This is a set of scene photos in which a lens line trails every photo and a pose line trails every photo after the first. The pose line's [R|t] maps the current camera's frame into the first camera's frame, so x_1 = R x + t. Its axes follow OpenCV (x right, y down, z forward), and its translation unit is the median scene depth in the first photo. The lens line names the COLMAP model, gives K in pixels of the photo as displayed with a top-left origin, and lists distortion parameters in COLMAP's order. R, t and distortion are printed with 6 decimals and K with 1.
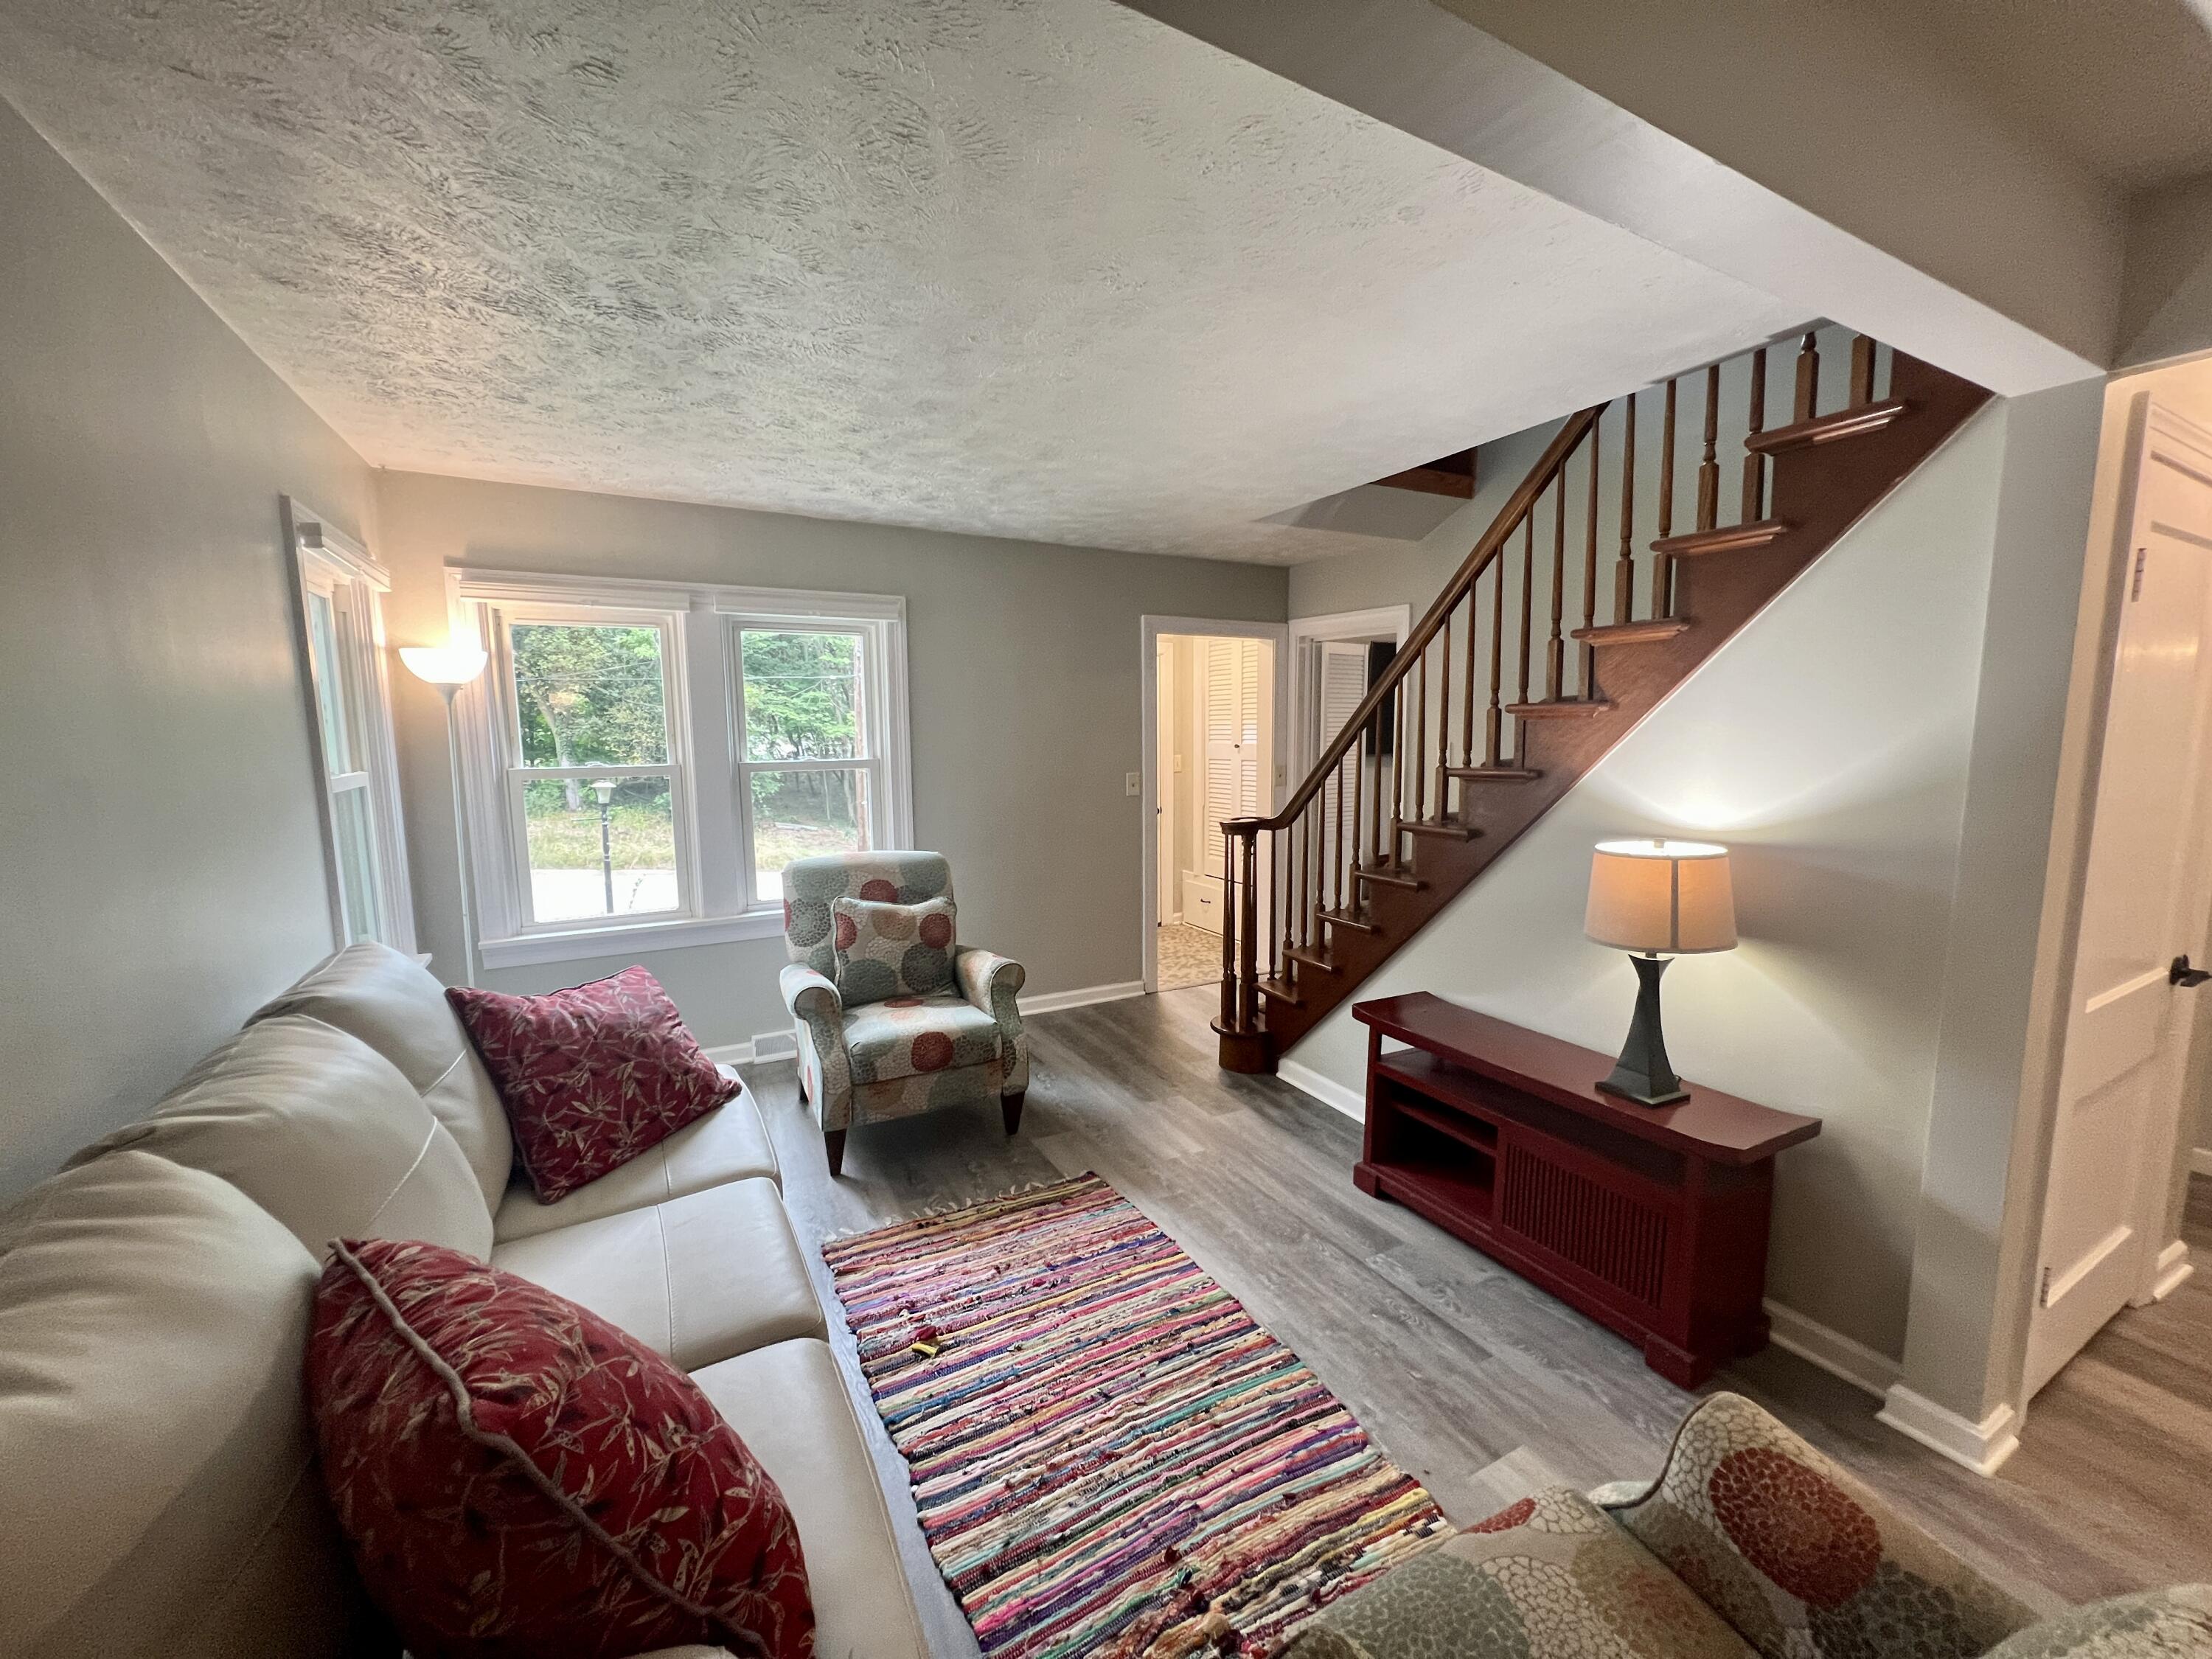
lens RADIAL K [[880.0, 0, 1110.9], [0, 880.0, 830.2], [0, 0, 1]] dist [-0.003386, 0.001061]
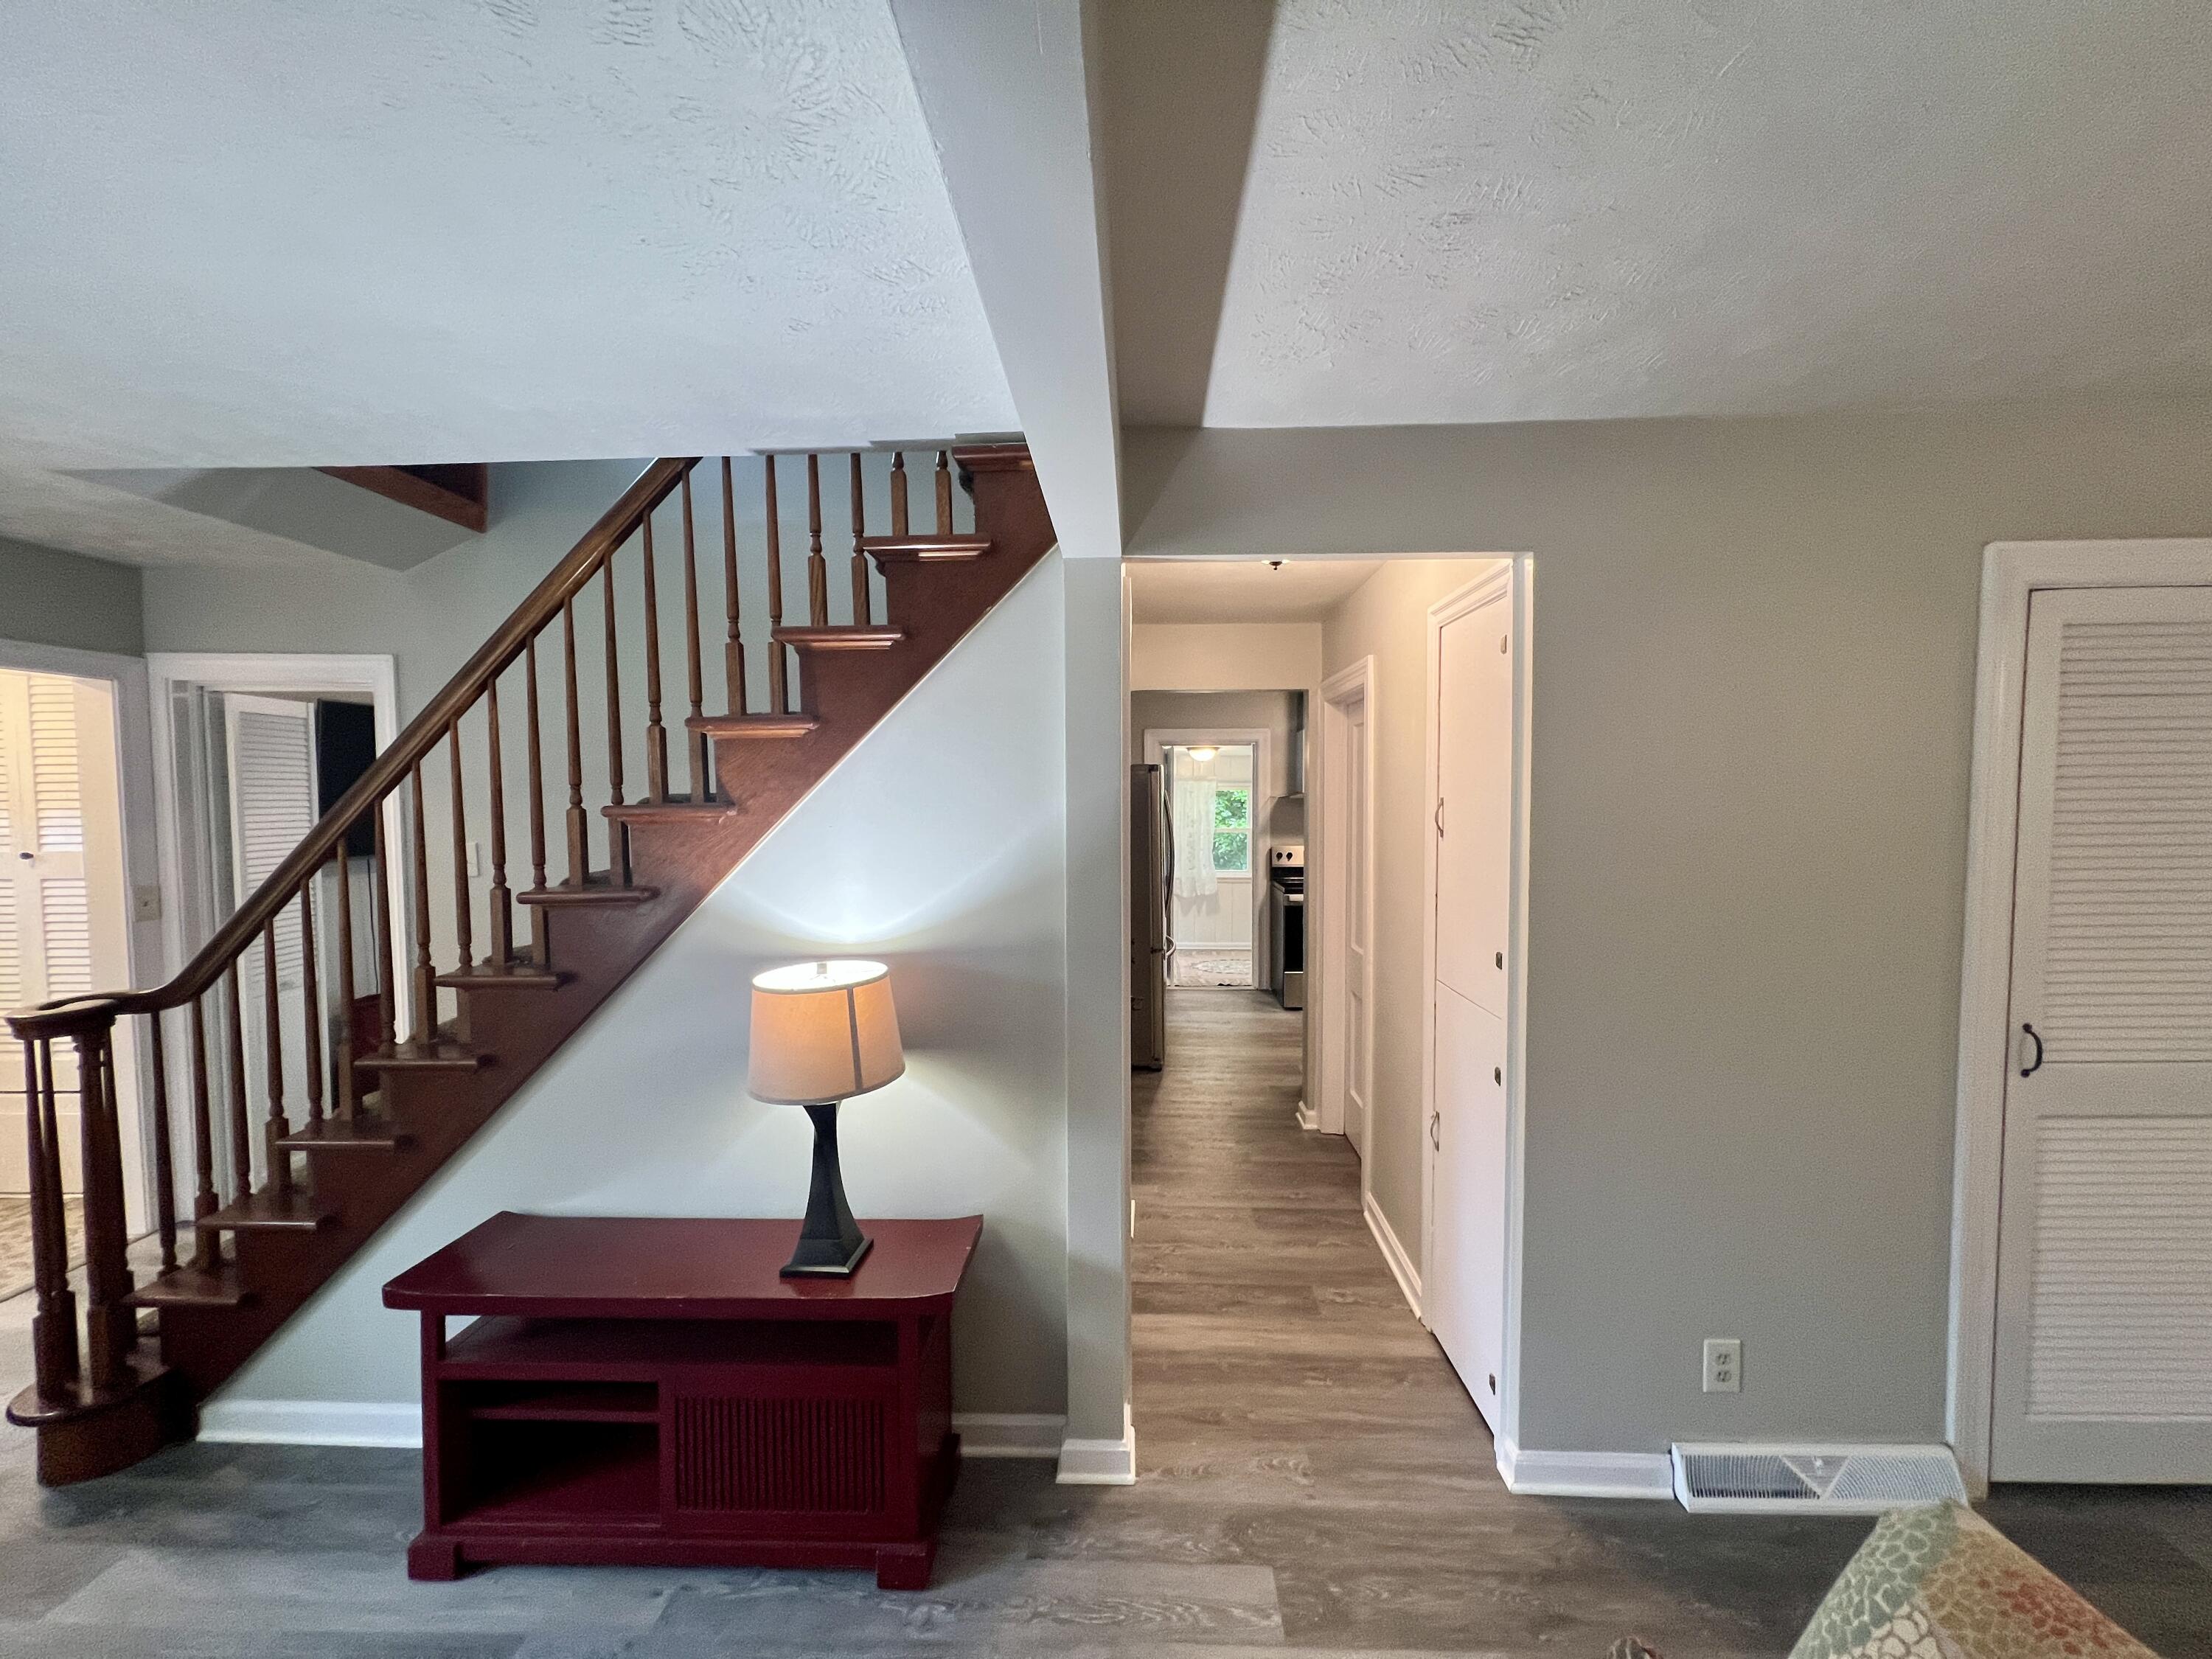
lens RADIAL K [[880.0, 0, 1109.1], [0, 880.0, 834.1], [0, 0, 1]] dist [-0.003386, 0.001061]
pose [[0.503691, -0.034620, 0.863190, 0.011220], [0.104030, 0.994356, -0.020823, -0.053394], [-0.857597, 0.100286, 0.504450, 0.225510]]
